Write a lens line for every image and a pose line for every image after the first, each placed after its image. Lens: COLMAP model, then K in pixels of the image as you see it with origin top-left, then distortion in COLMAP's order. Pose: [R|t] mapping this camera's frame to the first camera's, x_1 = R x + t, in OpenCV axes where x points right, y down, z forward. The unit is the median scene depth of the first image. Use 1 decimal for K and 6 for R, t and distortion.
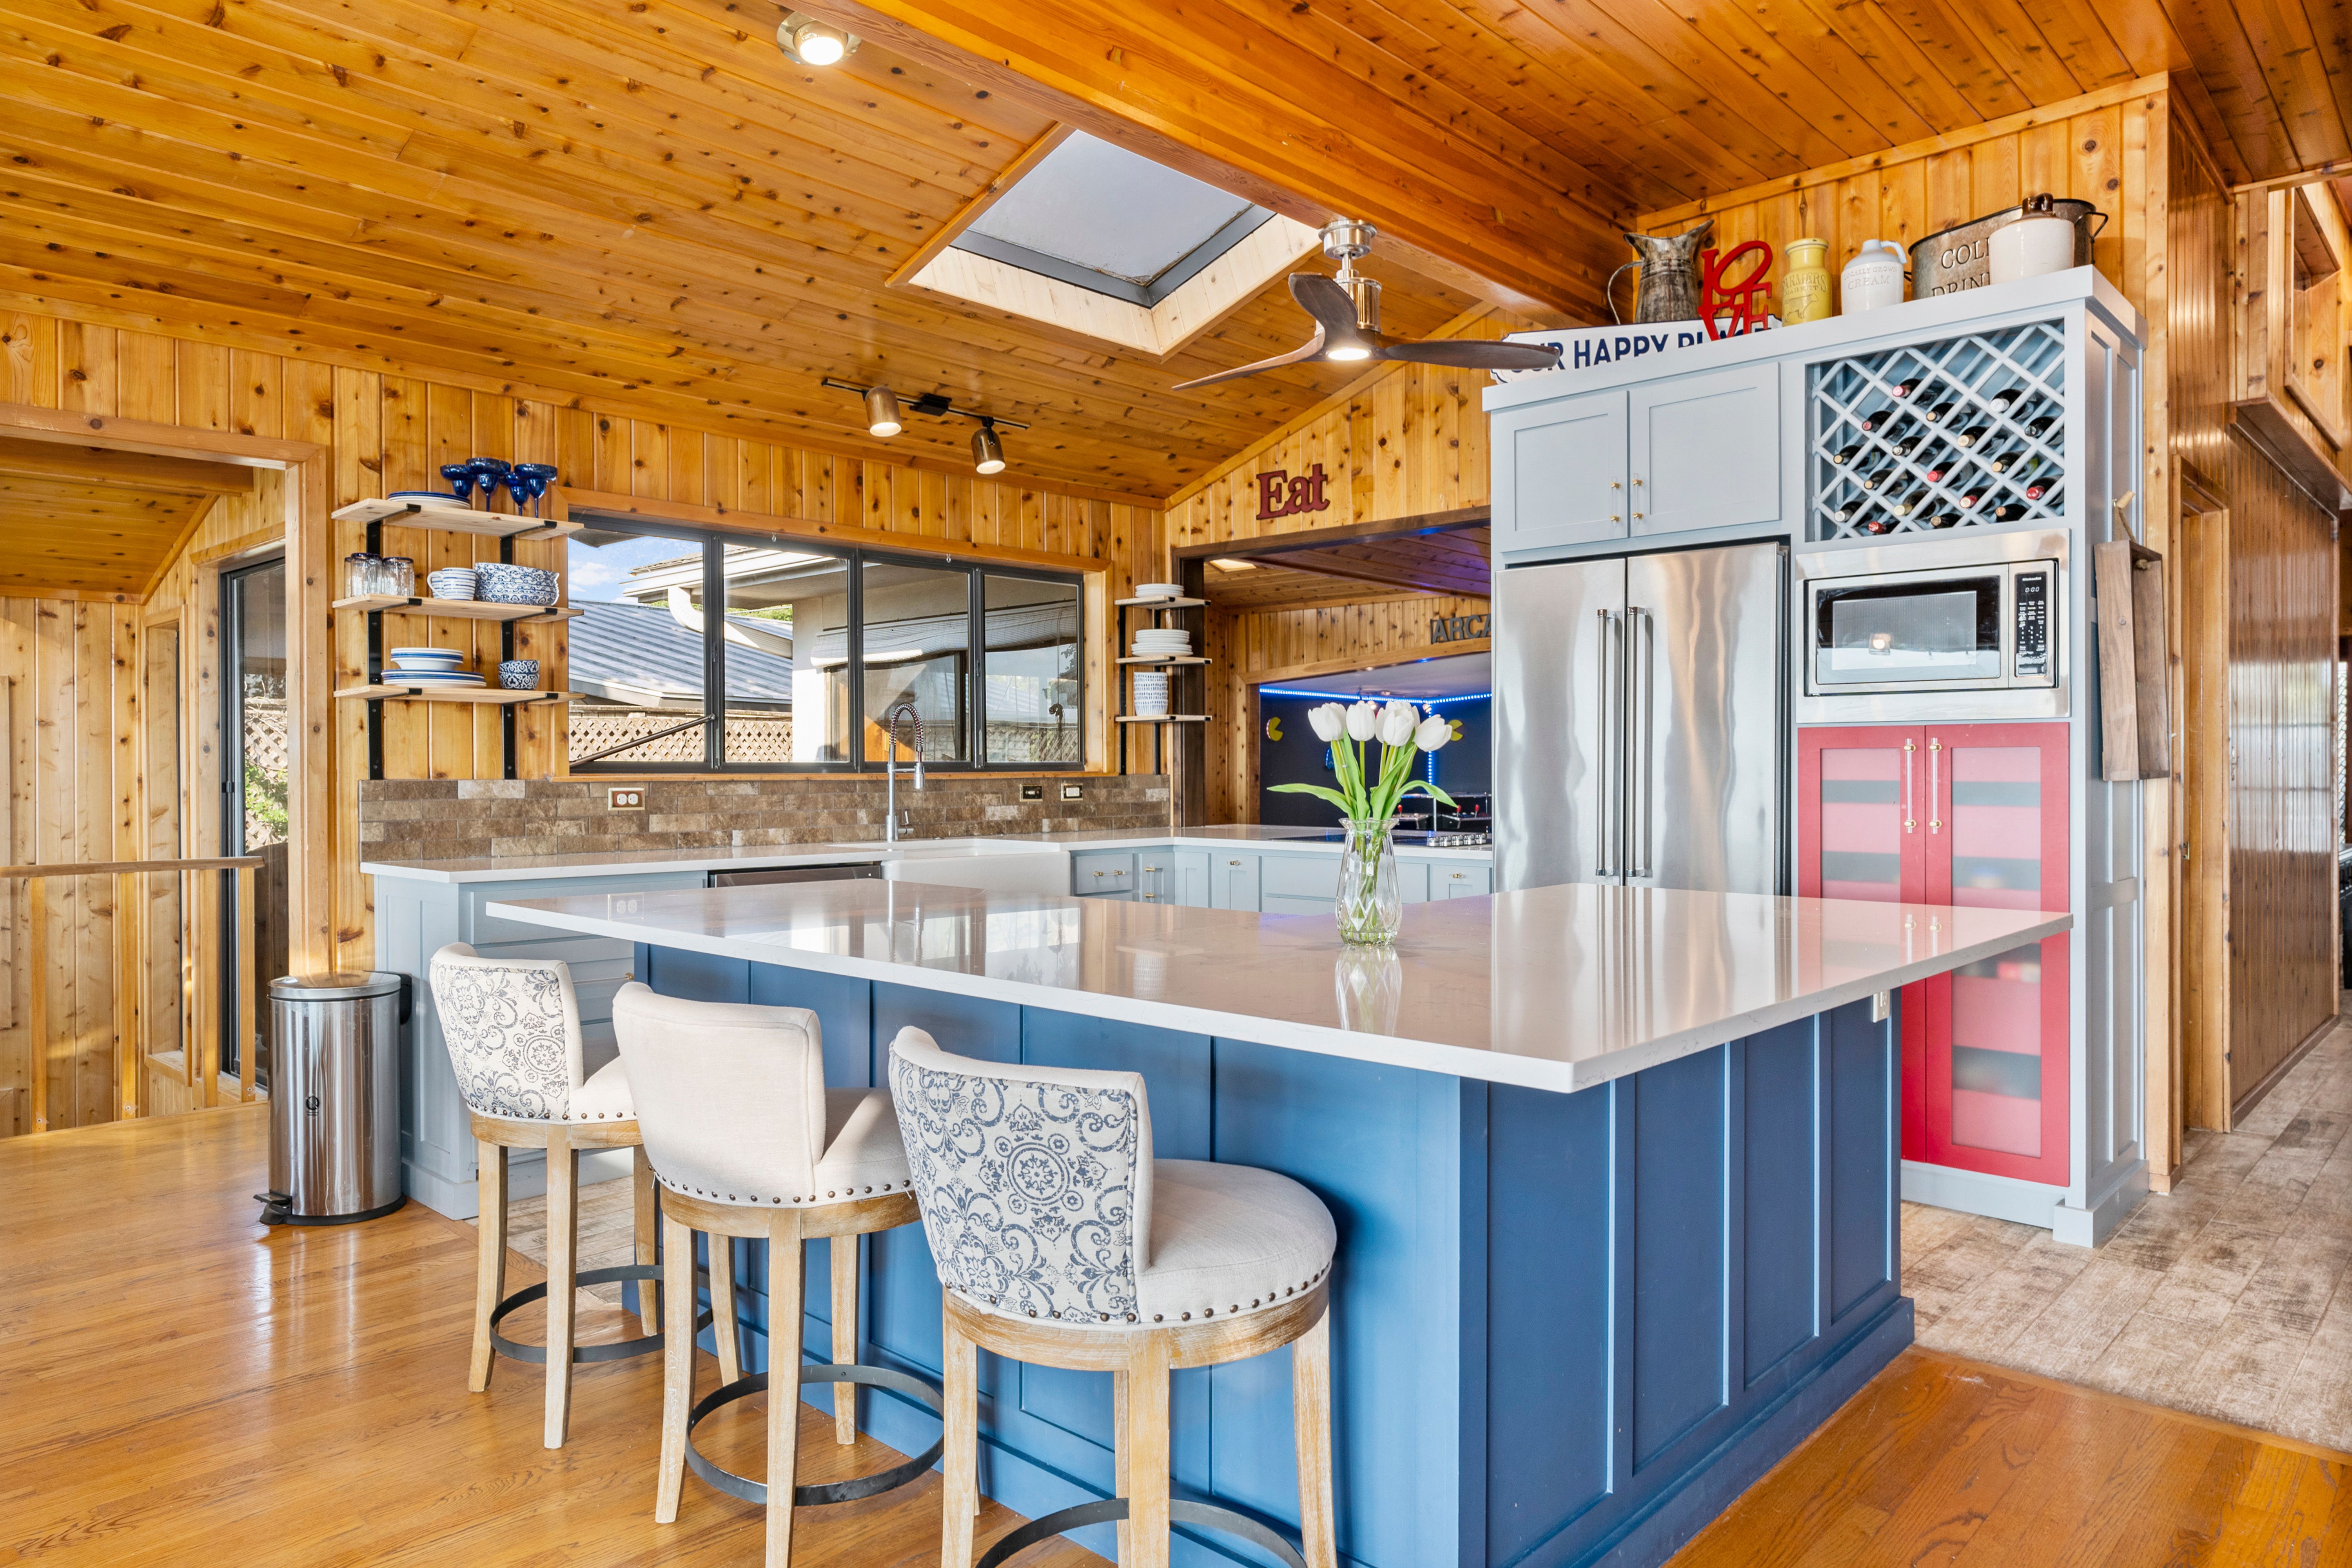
lens RADIAL K [[1482.8, 0, 1176.0], [0, 1482.8, 784.0], [0, 0, 1]] dist [0.002018, 0.000646]
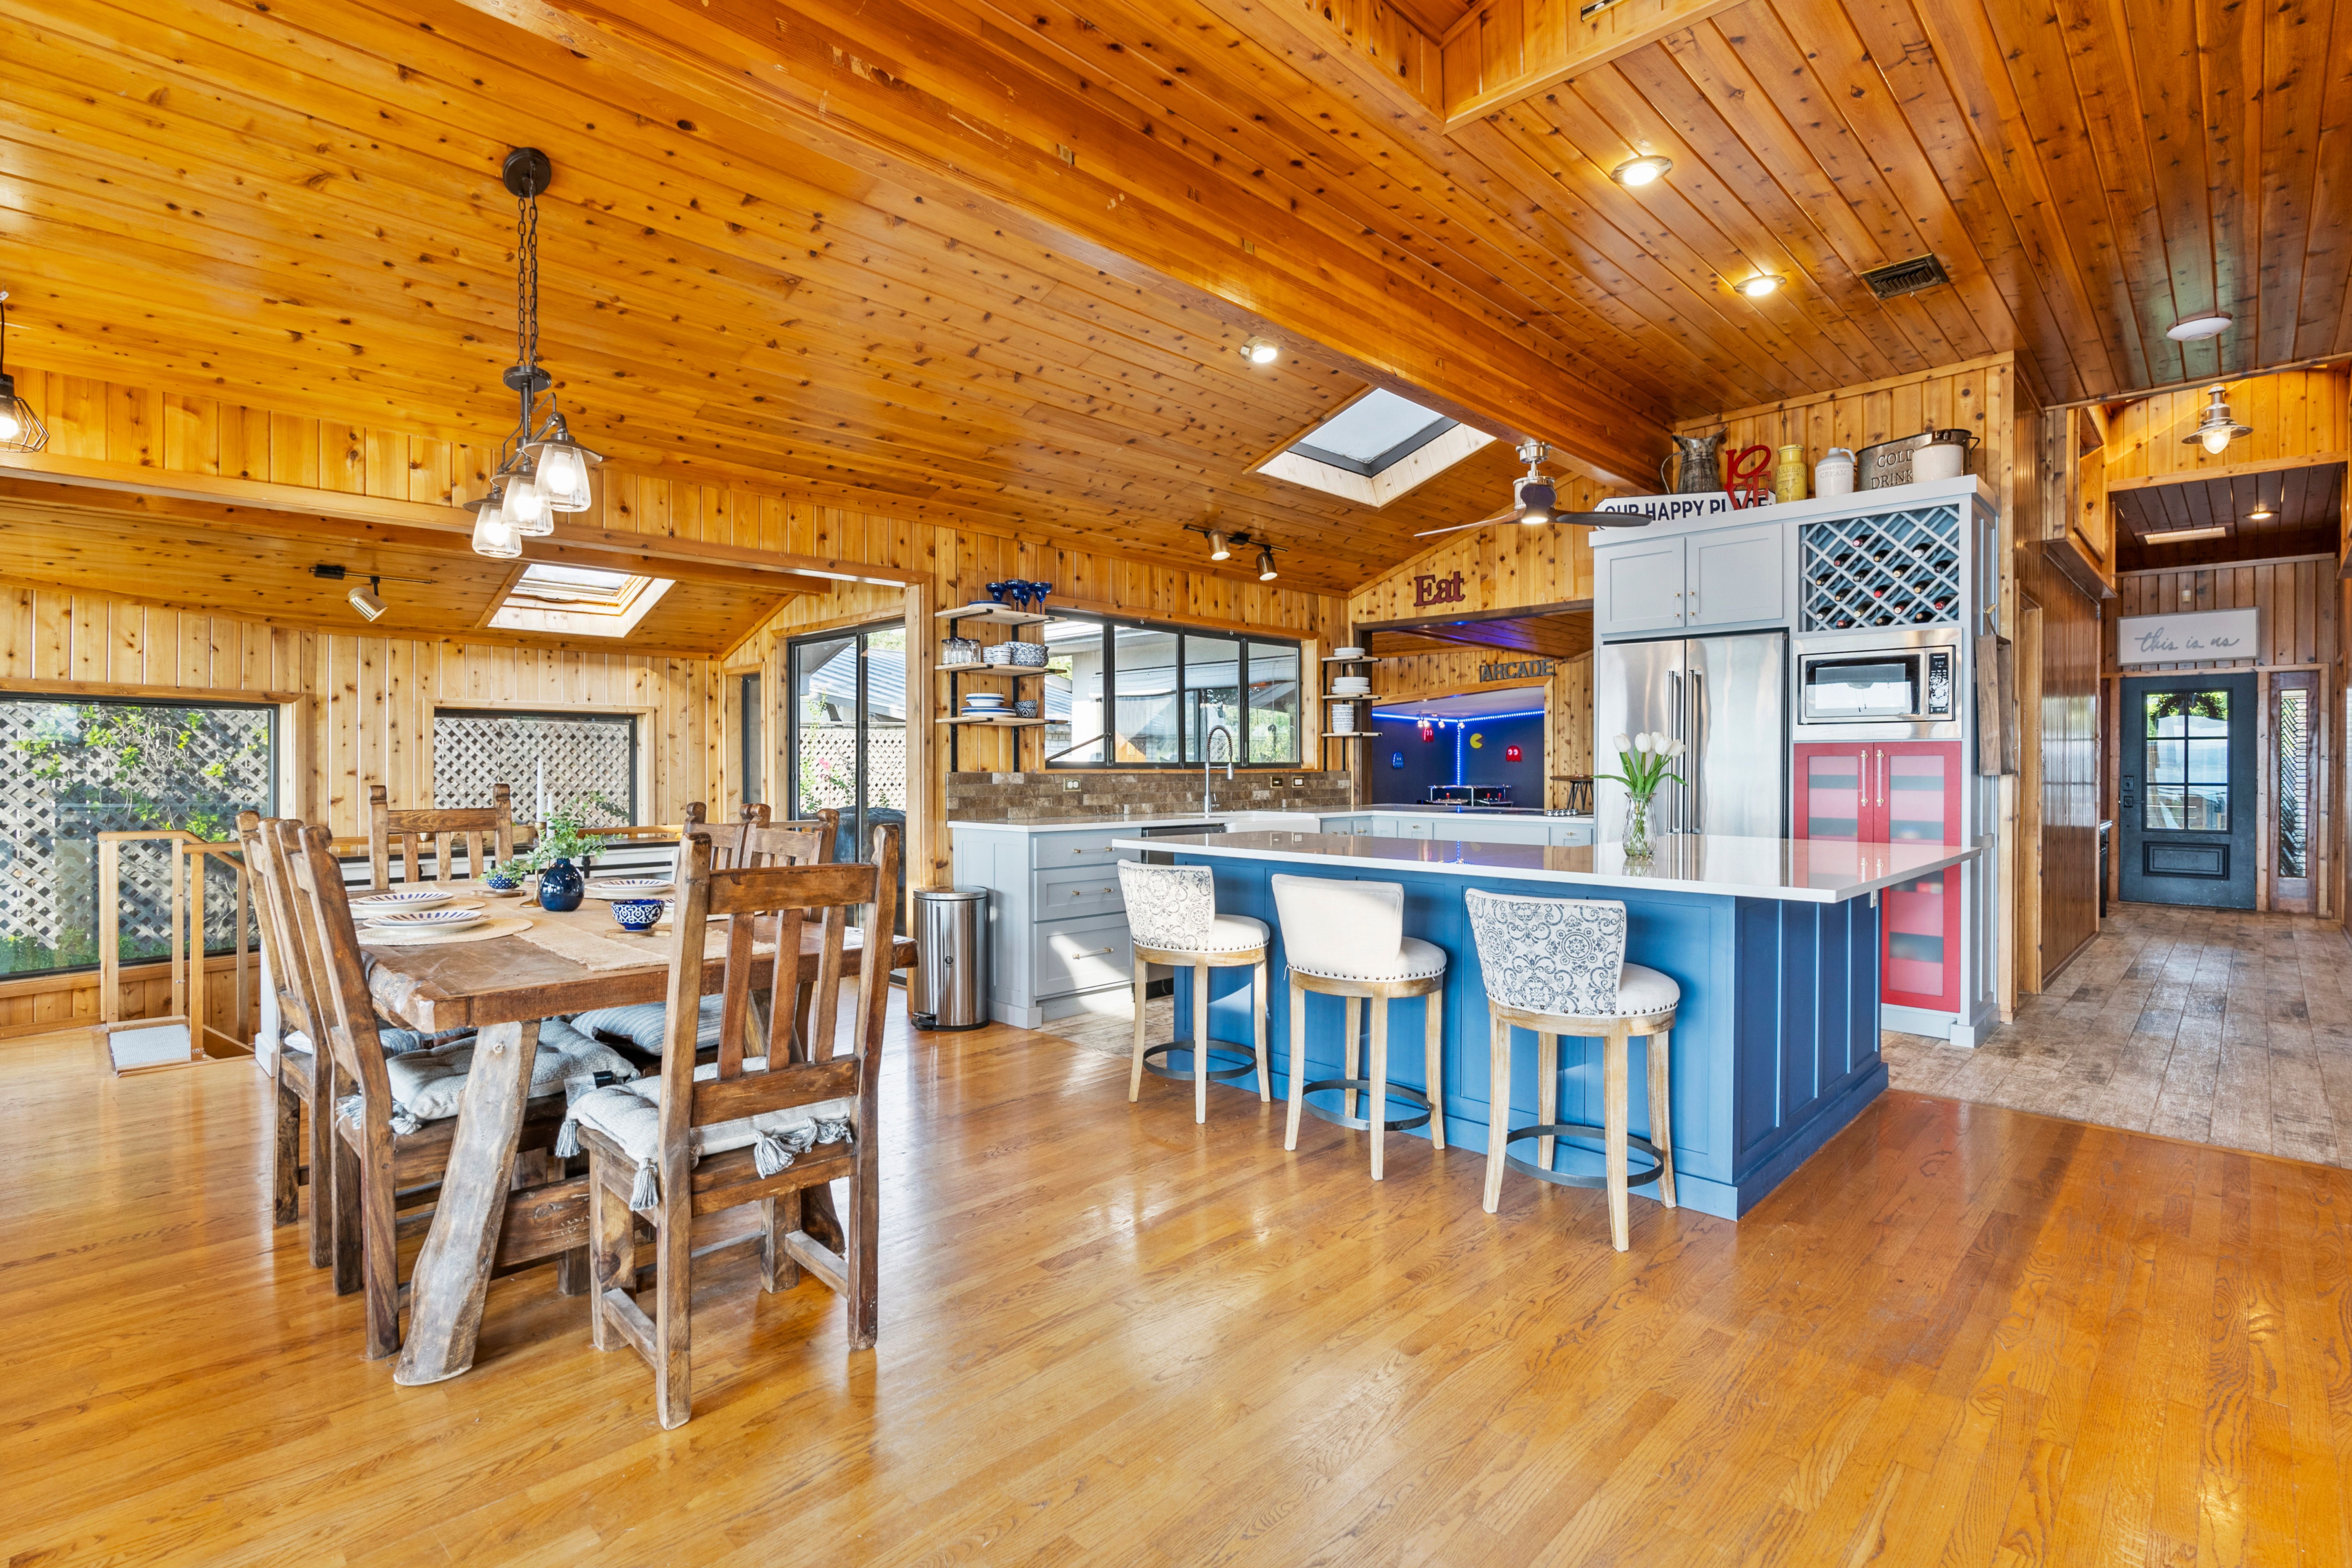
lens RADIAL K [[1141.1, 0, 1203.6], [0, 1141.1, 782.0], [0, 0, 1]] dist [-0.002195, 0.000566]
pose [[0.999937, 0.002856, 0.010890, -0.249252], [-0.002882, 0.999993, 0.002322, 0.004187], [-0.010883, -0.002354, 0.999938, -0.265439]]
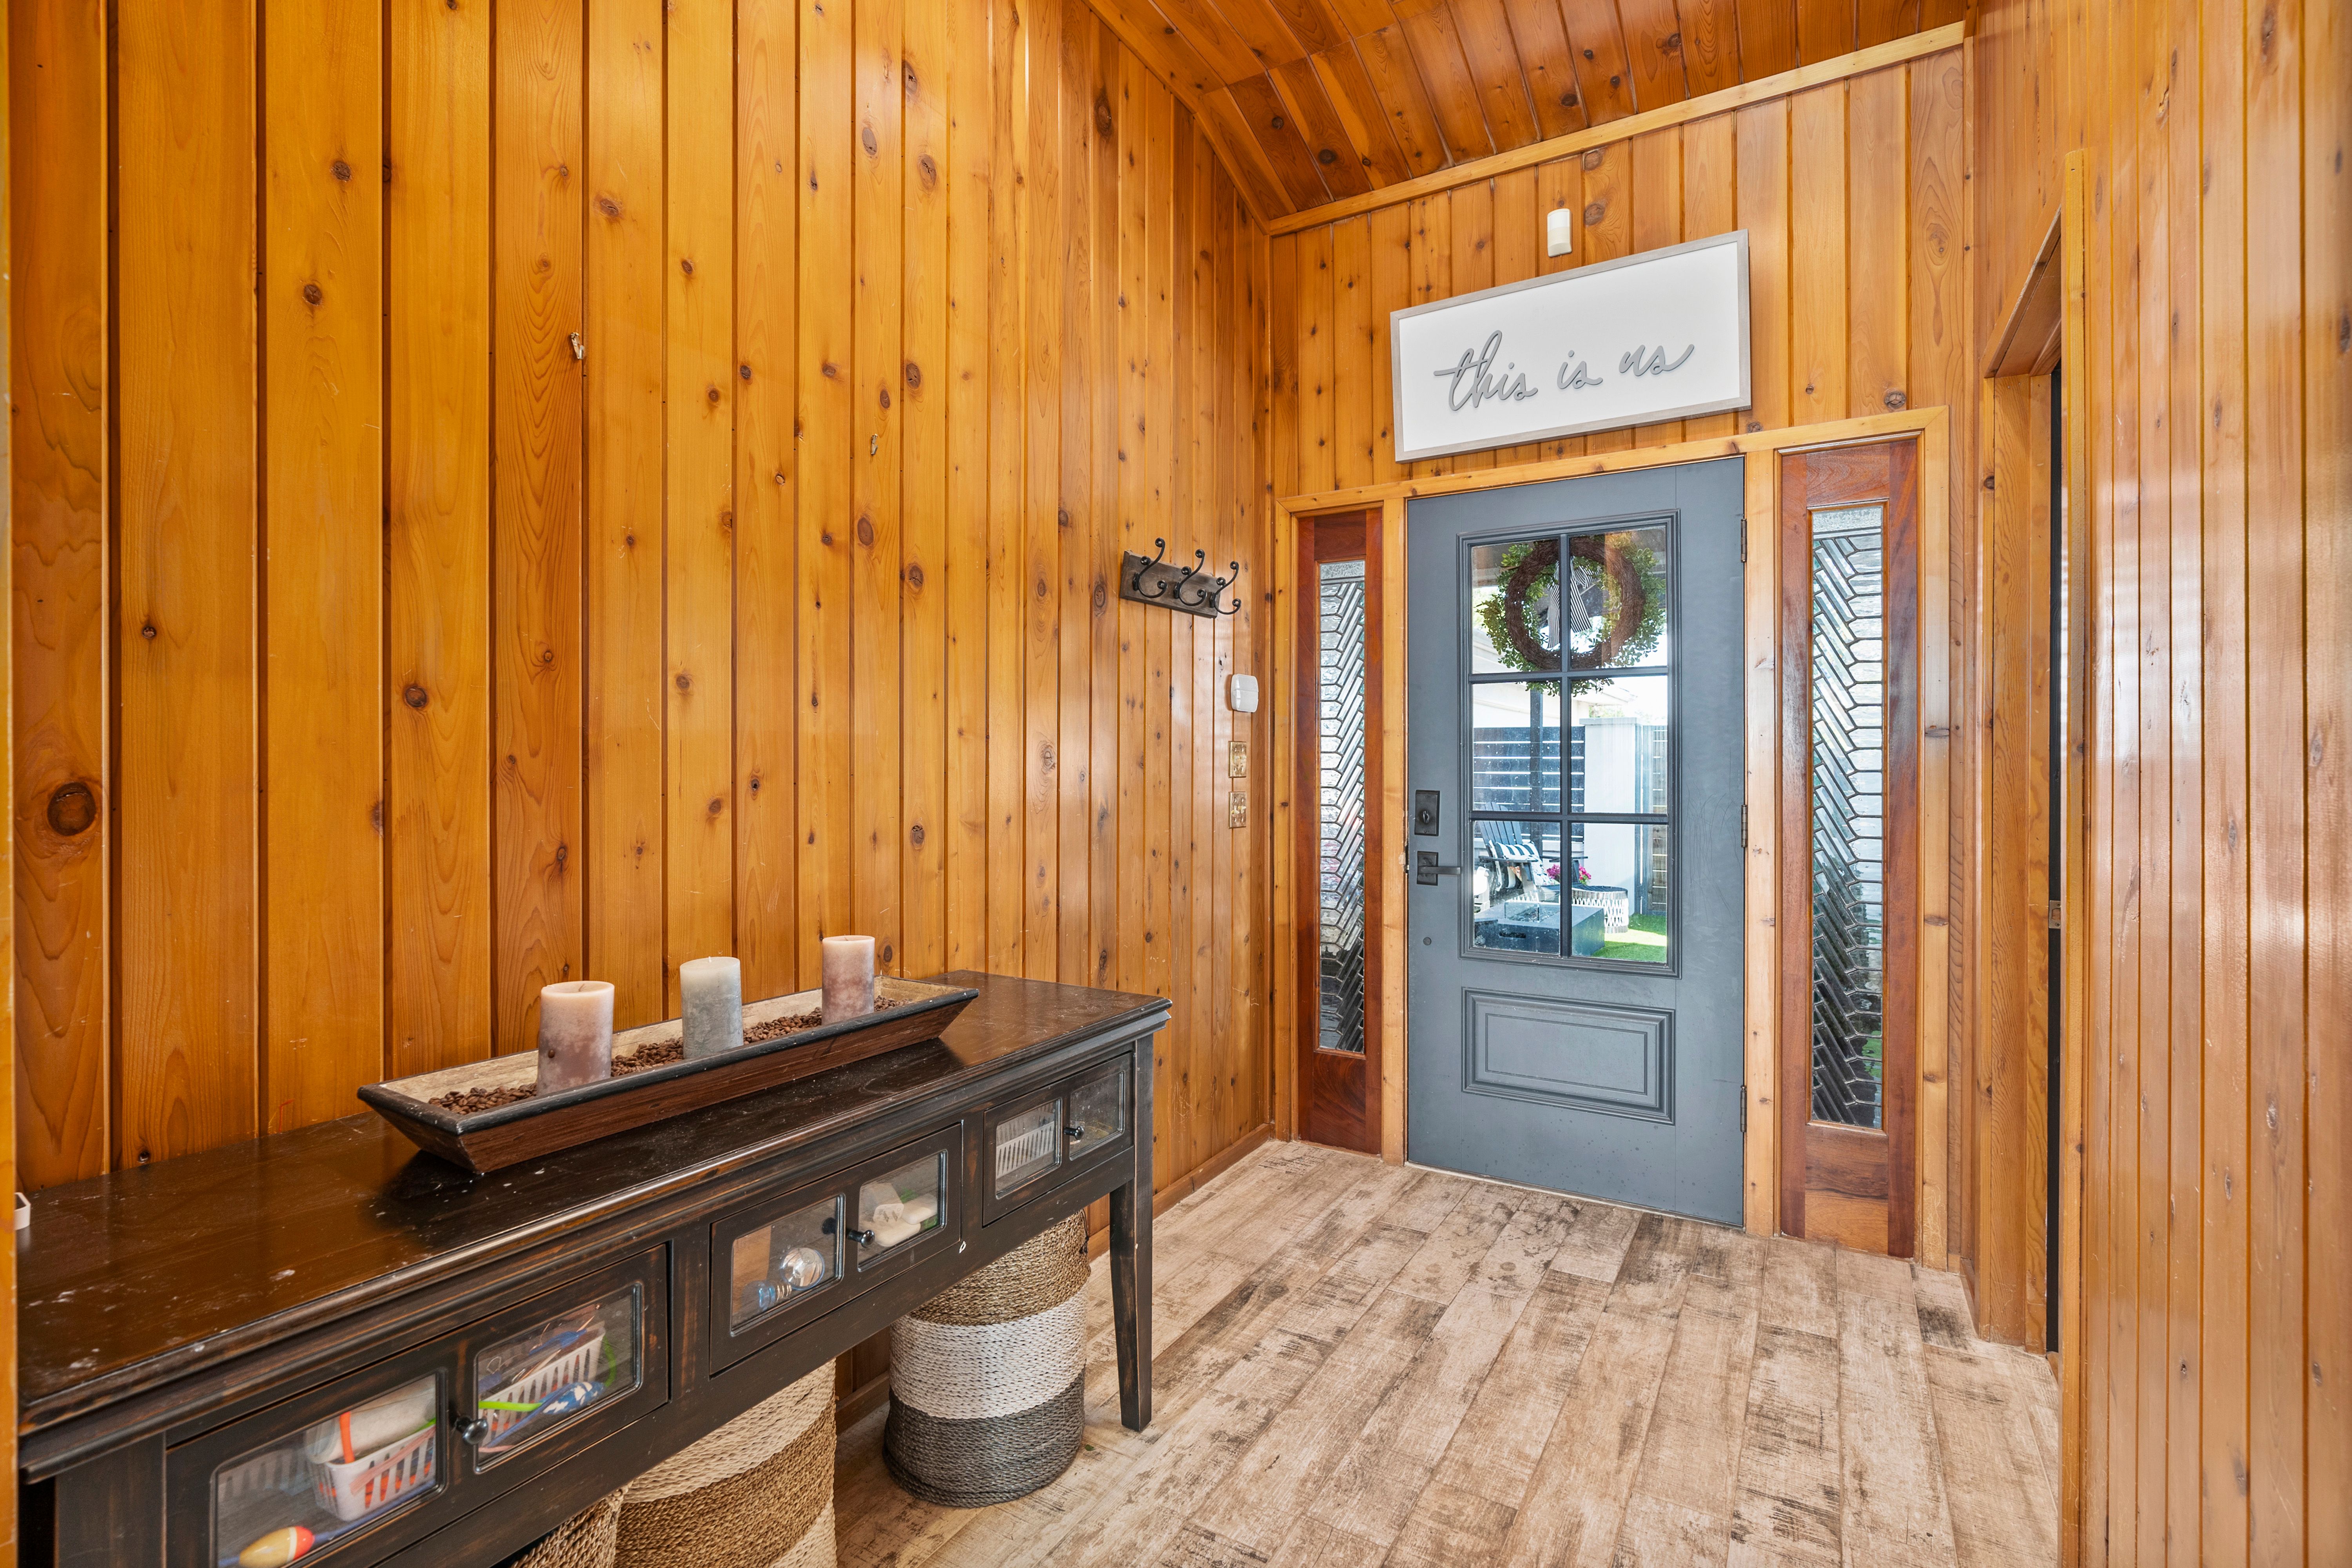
lens RADIAL K [[1062.2, 0, 1186.0], [0, 1062.2, 763.4], [0, 0, 1]] dist [-0.000363, 0.001432]
pose [[0.976652, 0.003096, 0.214805, 0.749439], [-0.001767, 0.999978, -0.006379, -0.011342], [-0.214820, 0.005851, 0.976636, 0.755612]]
